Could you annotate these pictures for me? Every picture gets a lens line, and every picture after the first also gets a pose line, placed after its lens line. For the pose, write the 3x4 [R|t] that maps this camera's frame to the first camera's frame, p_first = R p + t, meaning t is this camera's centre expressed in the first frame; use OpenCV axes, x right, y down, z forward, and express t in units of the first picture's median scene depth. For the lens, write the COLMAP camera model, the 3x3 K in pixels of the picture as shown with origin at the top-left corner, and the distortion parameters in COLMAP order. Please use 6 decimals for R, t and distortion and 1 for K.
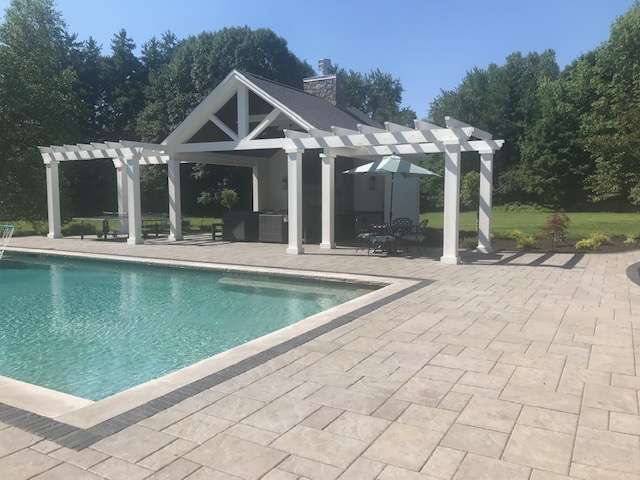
lens RADIAL K [[514.6, 0, 321.9], [0, 514.6, 244.0], [0, 0, 1]] dist [0.013191, -0.000805]
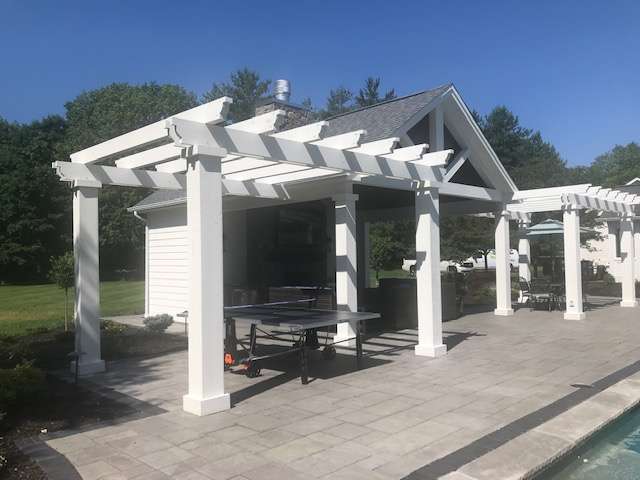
lens RADIAL K [[514.6, 0, 321.9], [0, 514.6, 244.0], [0, 0, 1]] dist [0.013191, -0.000805]
pose [[0.236067, 0.043786, 0.970750, -0.864061], [0.095534, 0.993099, -0.068026, -0.075041], [-0.967029, 0.108798, 0.230255, 0.971652]]
